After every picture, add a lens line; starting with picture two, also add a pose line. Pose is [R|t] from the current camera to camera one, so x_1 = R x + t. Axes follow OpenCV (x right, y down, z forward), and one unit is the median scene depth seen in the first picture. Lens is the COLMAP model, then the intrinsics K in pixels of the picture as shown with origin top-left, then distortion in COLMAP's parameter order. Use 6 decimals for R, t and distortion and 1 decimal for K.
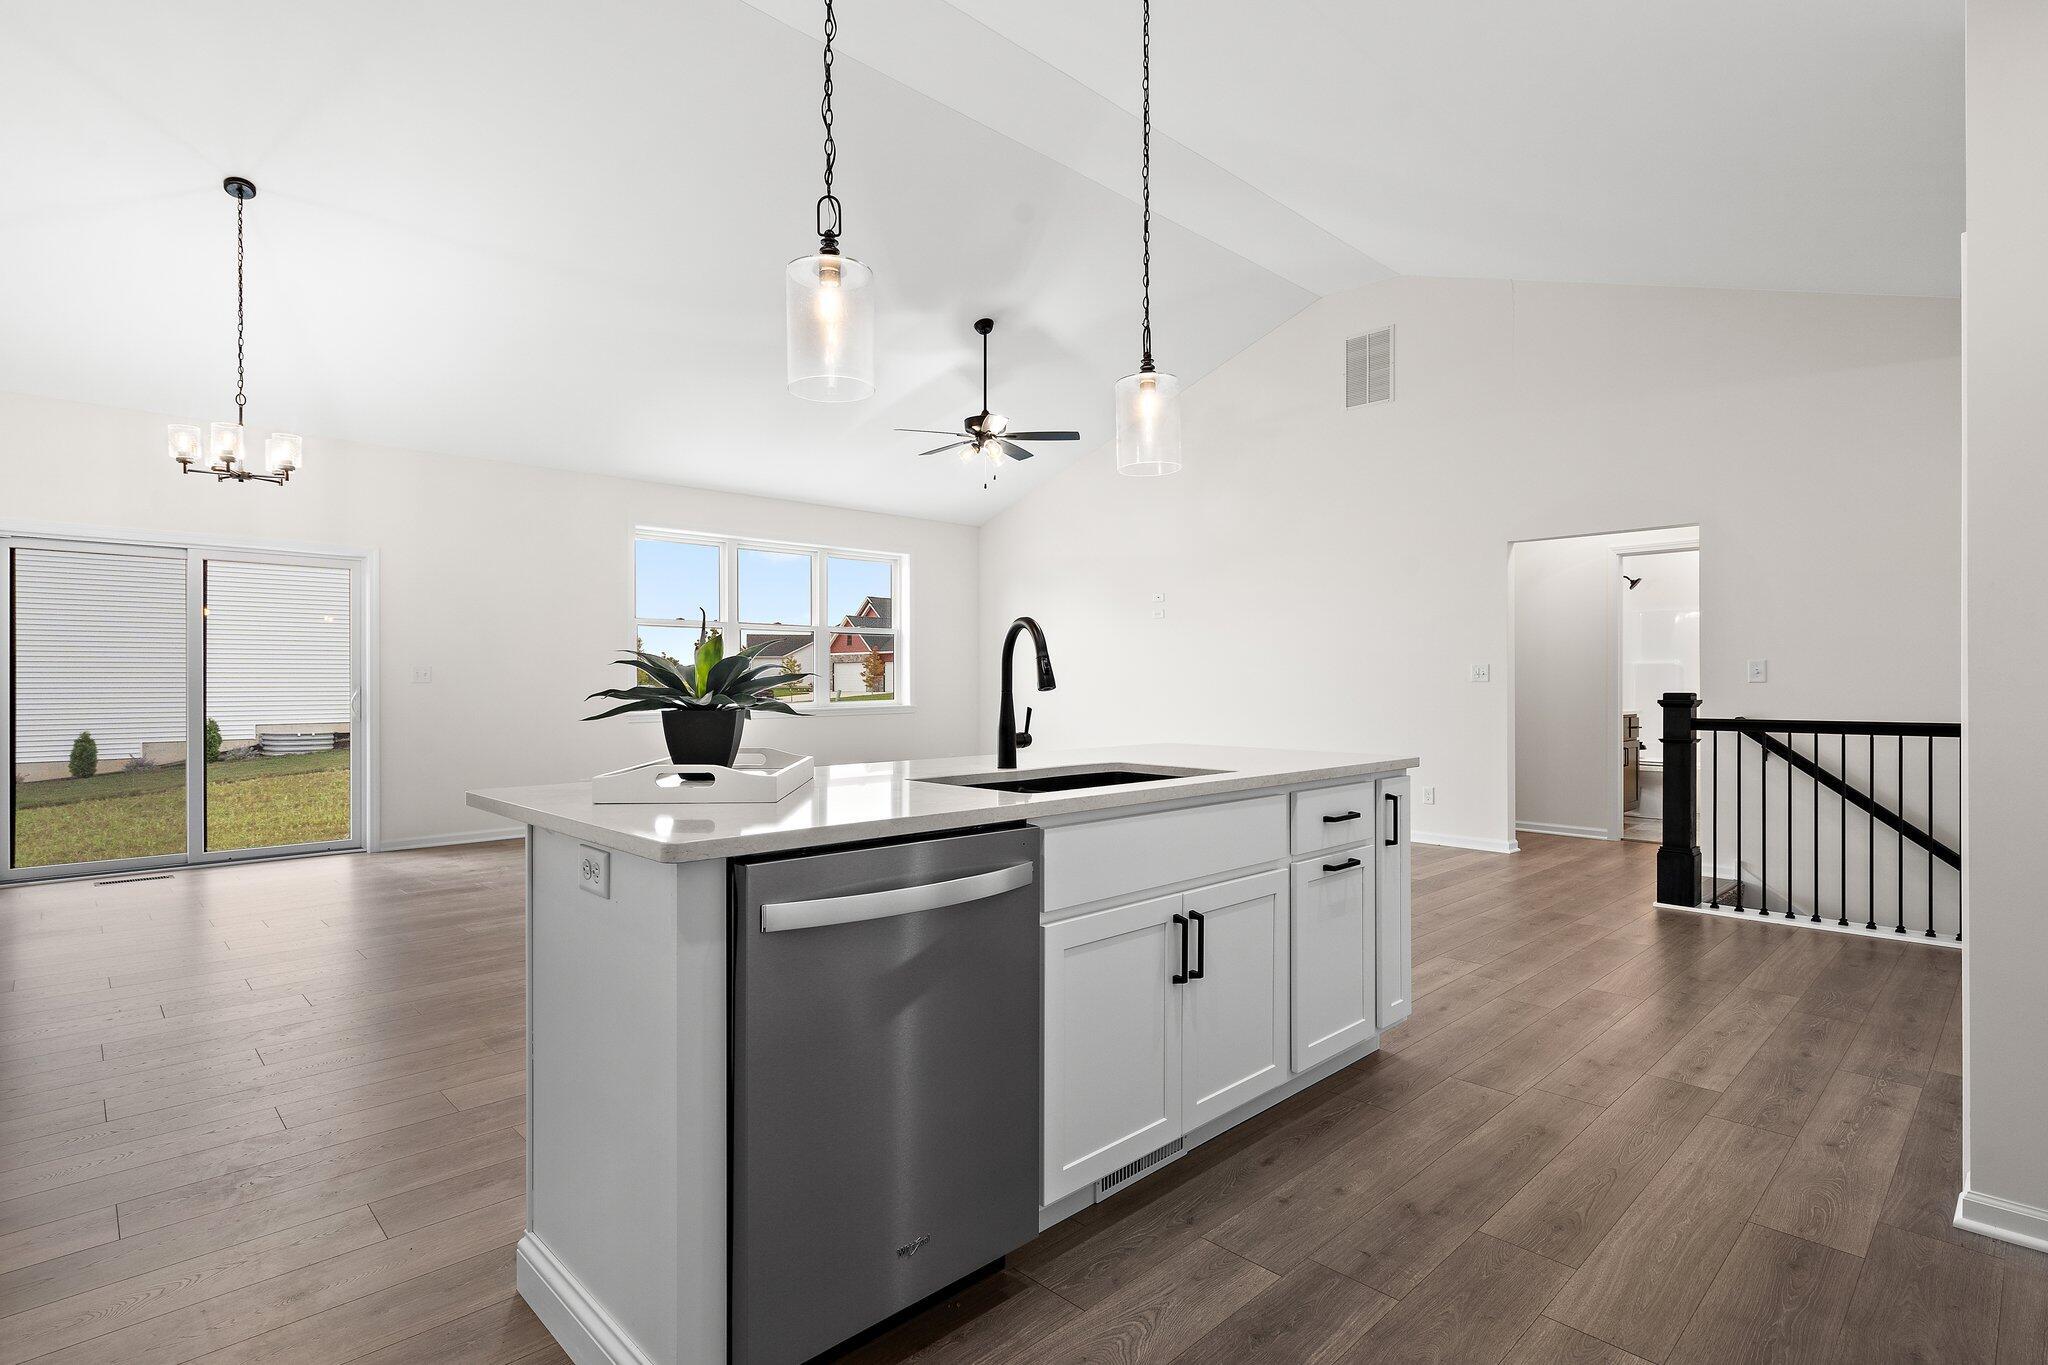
lens RADIAL K [[1007.8, 0, 1025.9], [0, 1007.8, 682.6], [0, 0, 1]] dist [0.004071, -0.001748]
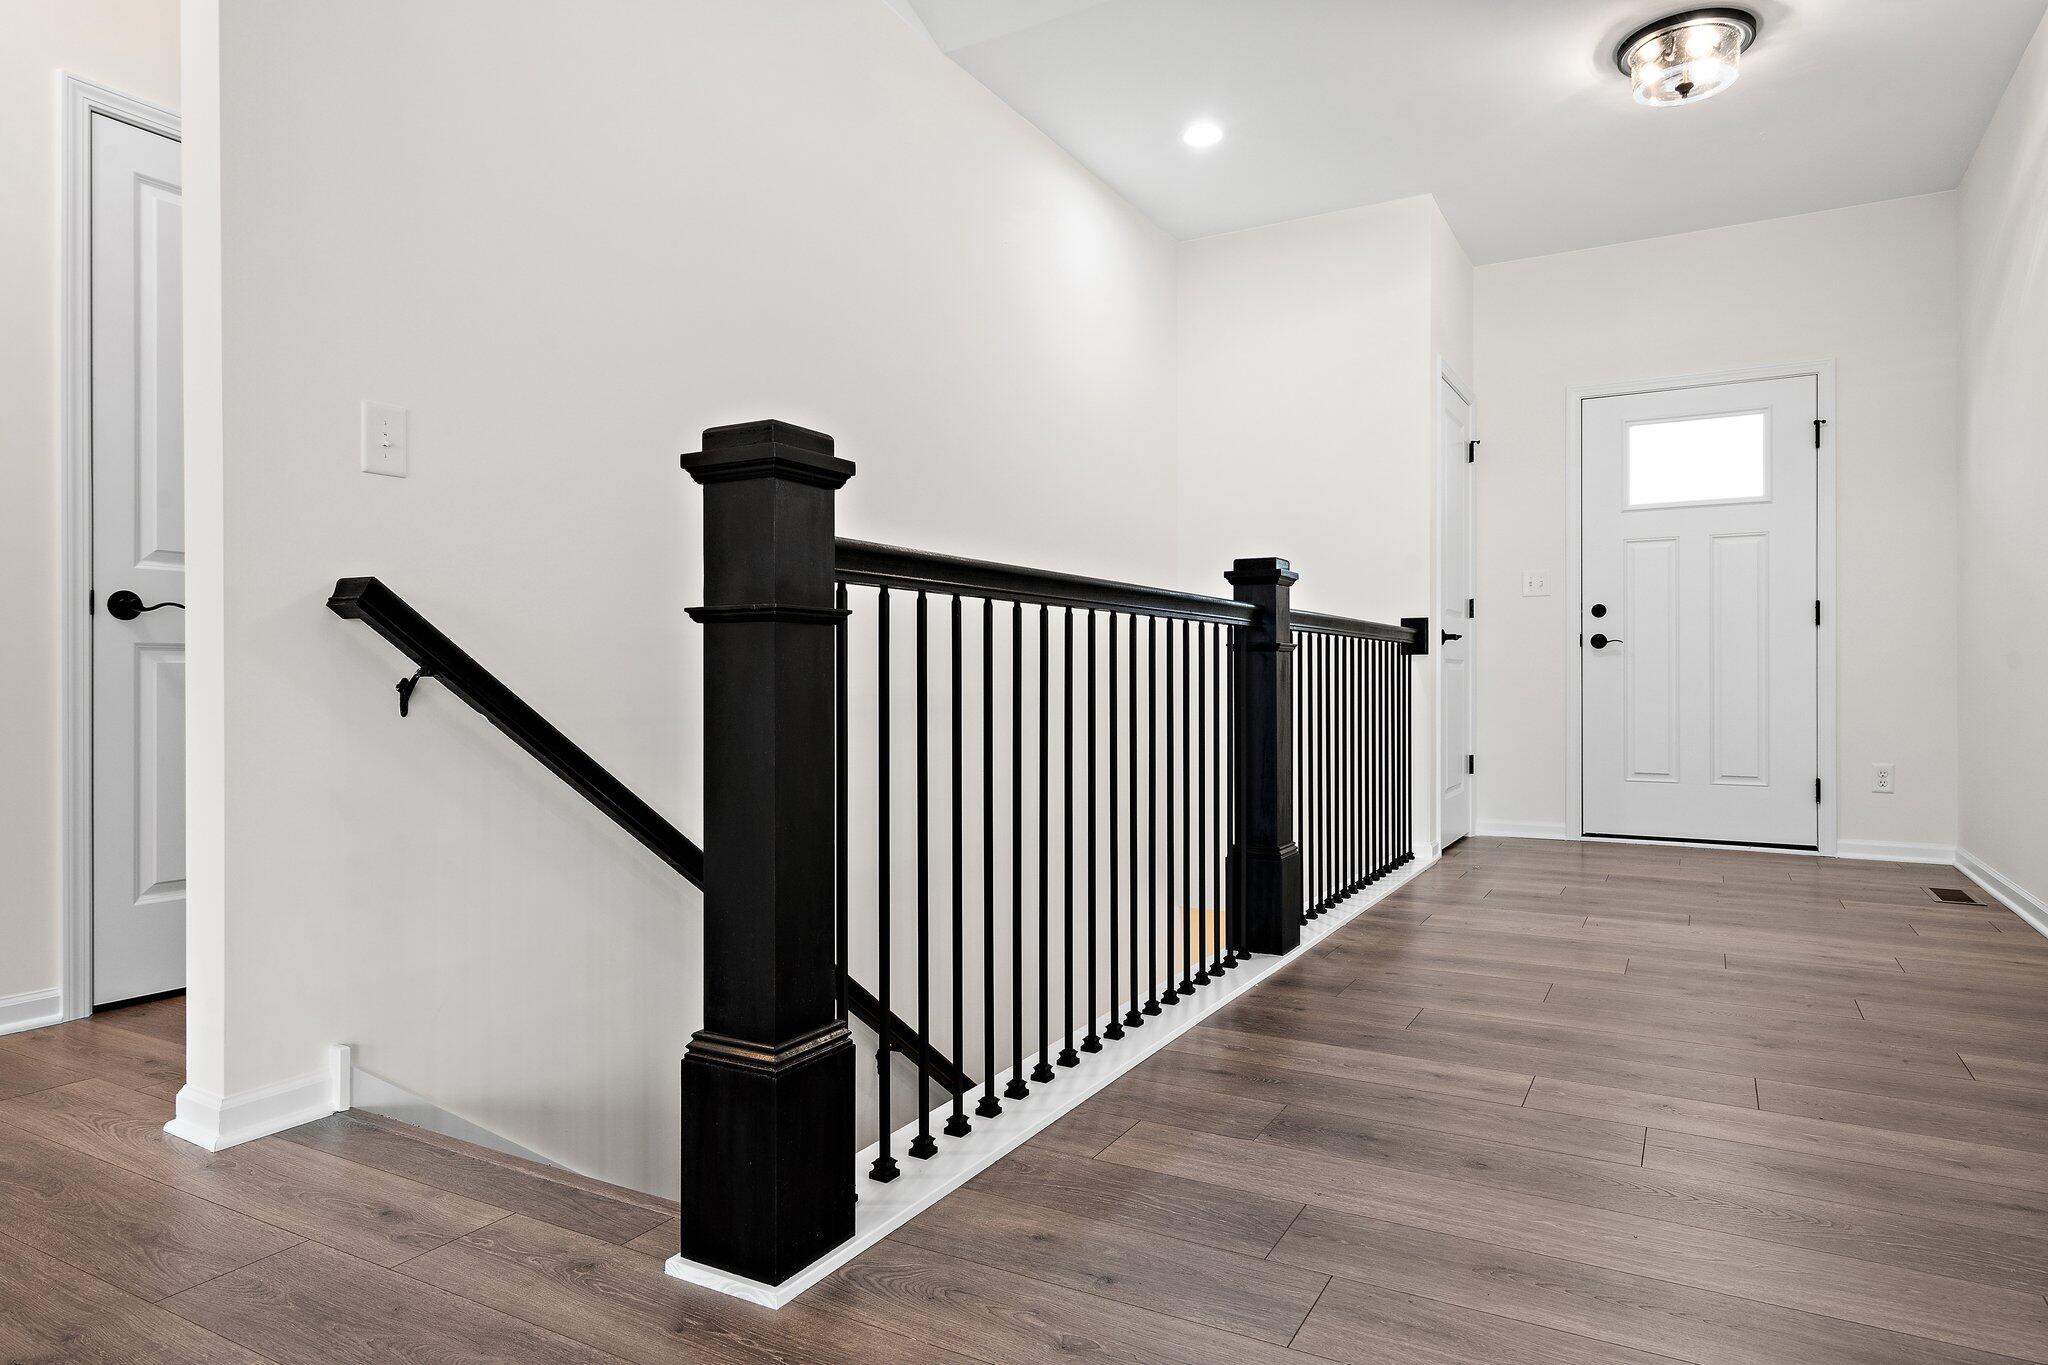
lens RADIAL K [[1203.0, 0, 1022.1], [0, 1203.0, 687.6], [0, 0, 1]] dist [0.004684, 0.002084]
pose [[-0.274291, -0.000821, 0.961647, 0.504170], [0.000887, 0.999999, 0.001107, 0.114606], [-0.961646, 0.001156, -0.274290, 1.546355]]
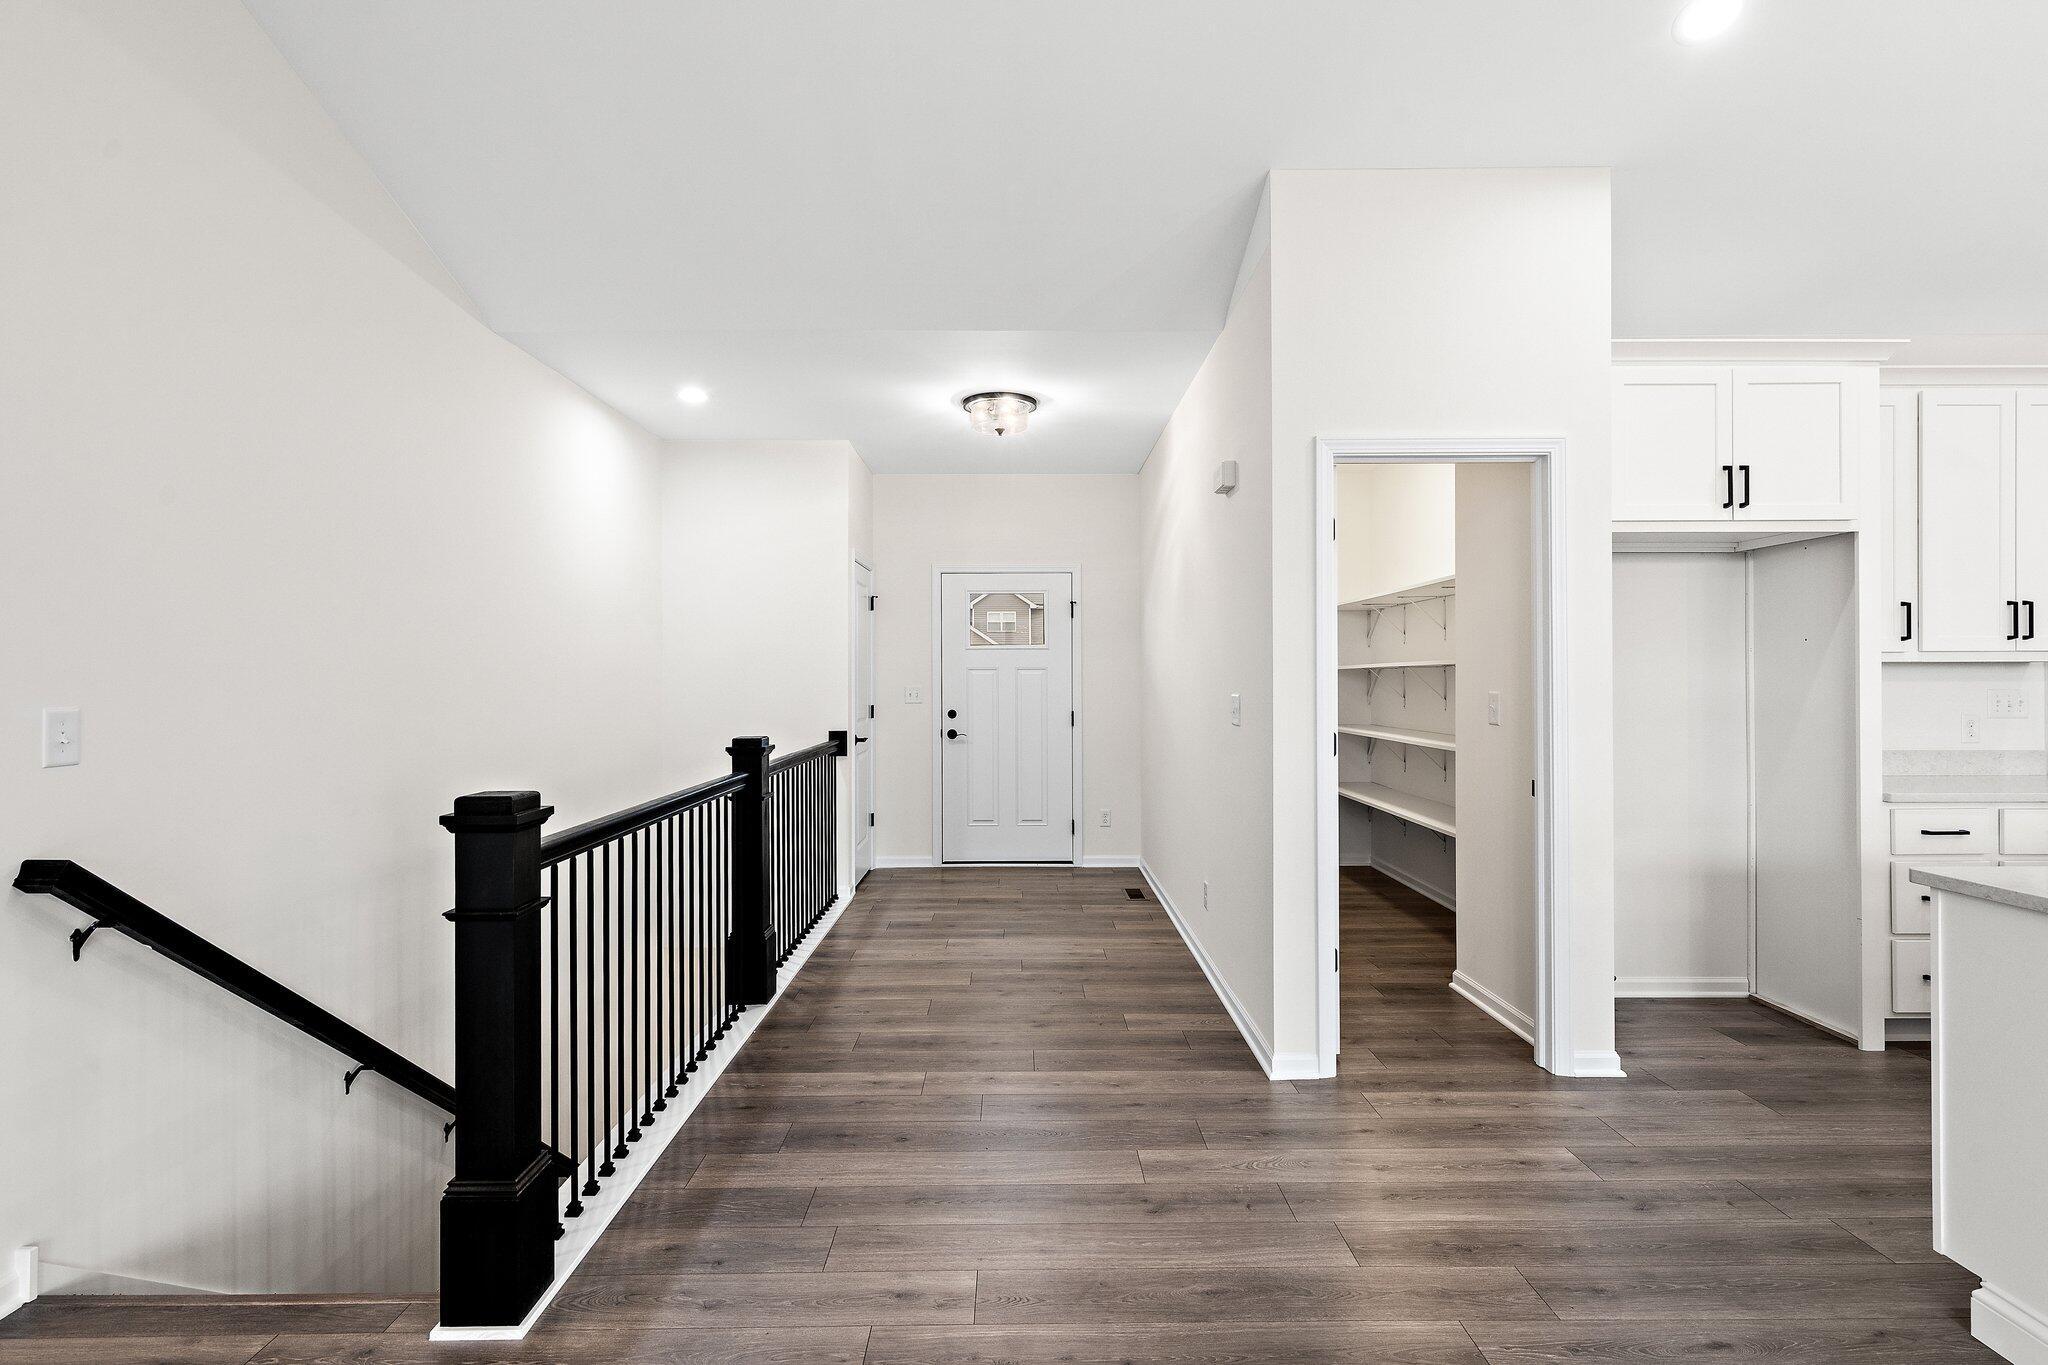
lens RADIAL K [[1007.8, 0, 1029.4], [0, 1007.8, 683.4], [0, 0, 1]] dist [0.004071, -0.001748]
pose [[-0.721975, 0.003436, 0.691911, 0.310350], [0.002519, 0.999994, -0.002338, -0.047572], [-0.691915, 0.000055, -0.721979, 1.733760]]
